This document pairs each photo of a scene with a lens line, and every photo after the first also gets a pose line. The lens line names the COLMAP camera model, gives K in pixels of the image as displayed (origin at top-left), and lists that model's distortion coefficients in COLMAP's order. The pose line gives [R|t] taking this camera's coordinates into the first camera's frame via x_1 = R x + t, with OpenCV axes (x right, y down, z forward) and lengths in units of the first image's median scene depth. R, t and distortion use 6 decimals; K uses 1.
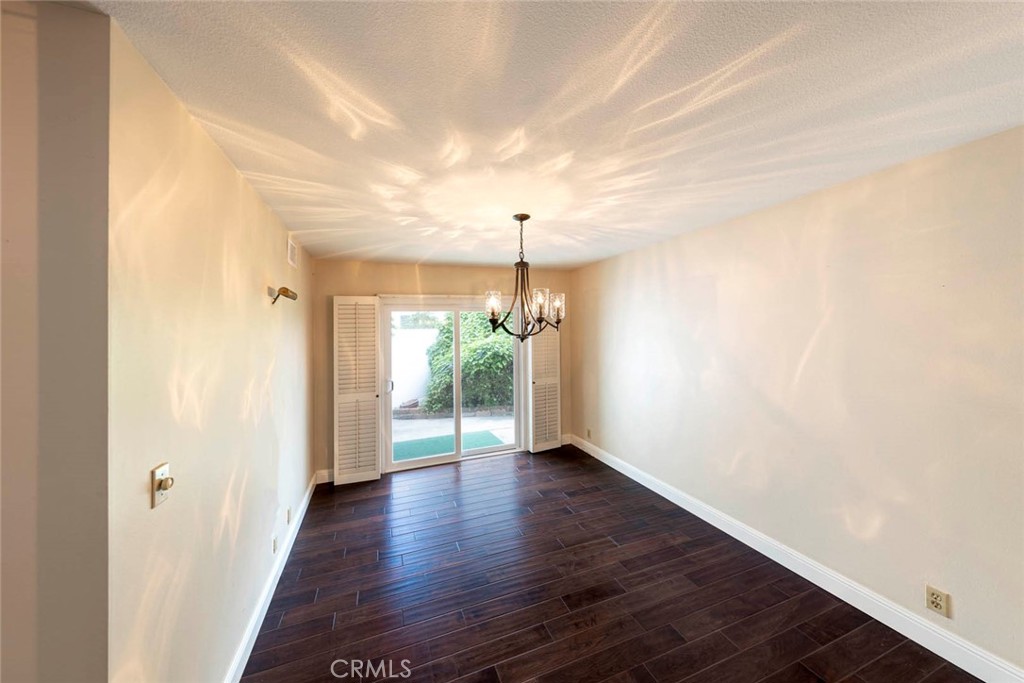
lens RADIAL K [[335.0, 0, 492.4], [0, 335.0, 331.8], [0, 0, 1]] dist [0.000289, -0.000108]
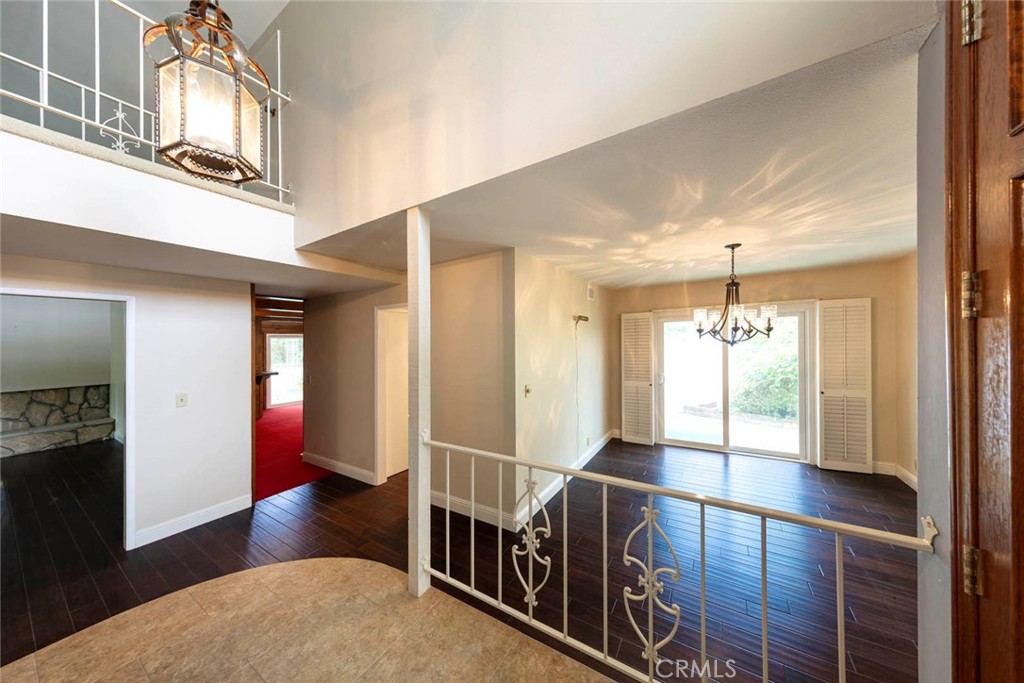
lens RADIAL K [[325.9, 0, 516.9], [0, 325.9, 337.1], [0, 0, 1]] dist [0.000799, 0.000093]
pose [[0.623115, -0.005206, -0.782113, 0.500328], [0.005461, 0.999982, -0.002305, -0.005436], [0.782111, -0.002835, 0.623132, -0.361608]]
